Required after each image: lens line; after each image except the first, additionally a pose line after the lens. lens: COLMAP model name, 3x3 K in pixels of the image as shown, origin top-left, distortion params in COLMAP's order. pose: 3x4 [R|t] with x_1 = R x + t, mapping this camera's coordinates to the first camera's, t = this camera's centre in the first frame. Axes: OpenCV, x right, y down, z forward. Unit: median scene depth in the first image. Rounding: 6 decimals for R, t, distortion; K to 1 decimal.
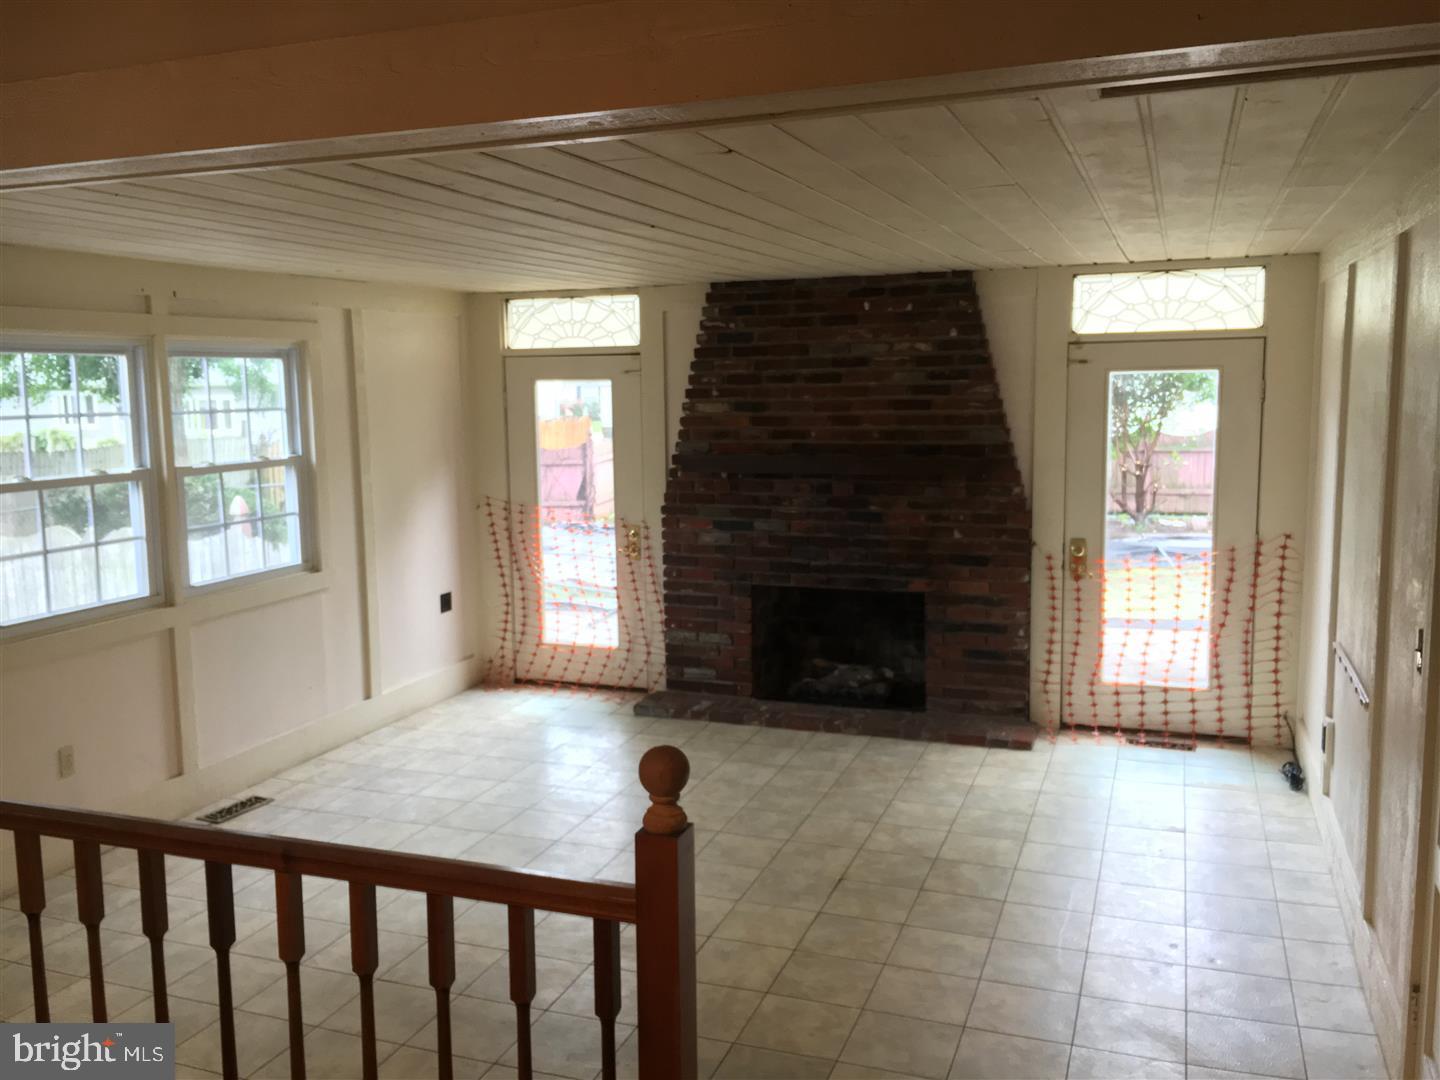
lens RADIAL K [[1216.3, 0, 719.8], [0, 1216.3, 541.4], [0, 0, 1]] dist [0.066972, -0.063432]
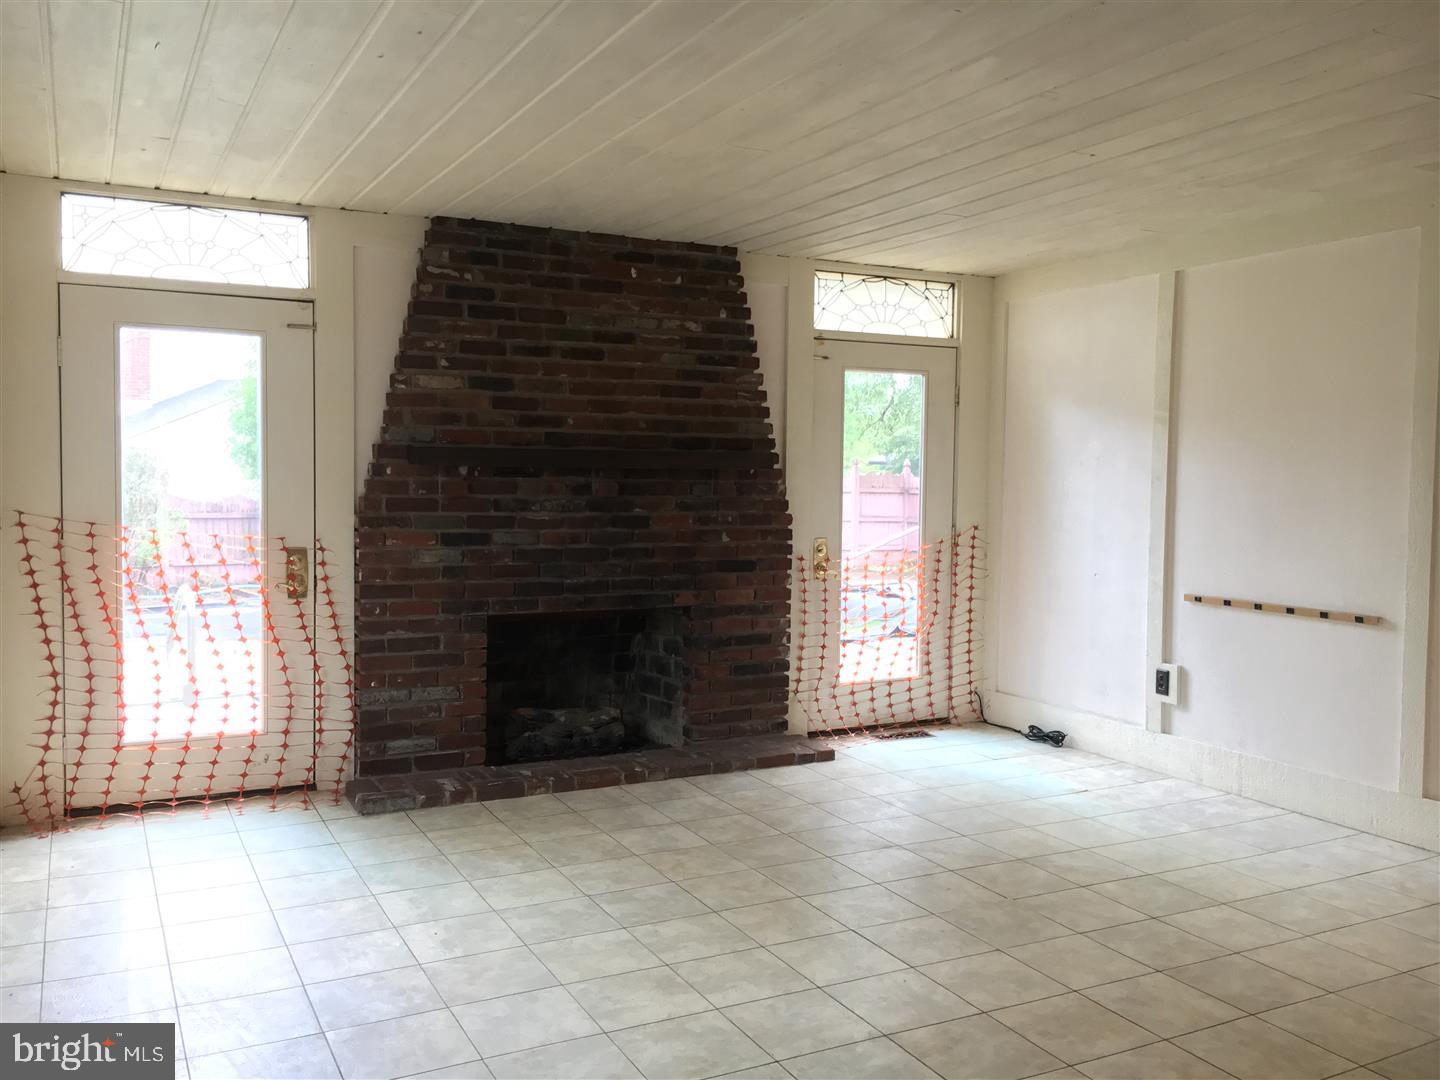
lens RADIAL K [[1216.3, 0, 716.4], [0, 1216.3, 540.0], [0, 0, 1]] dist [0.066972, -0.063432]
pose [[0.677027, -0.018333, 0.735729, -0.465022], [0.076372, 0.996043, -0.045459, 0.035864], [-0.731984, 0.086966, 0.675748, 0.390948]]
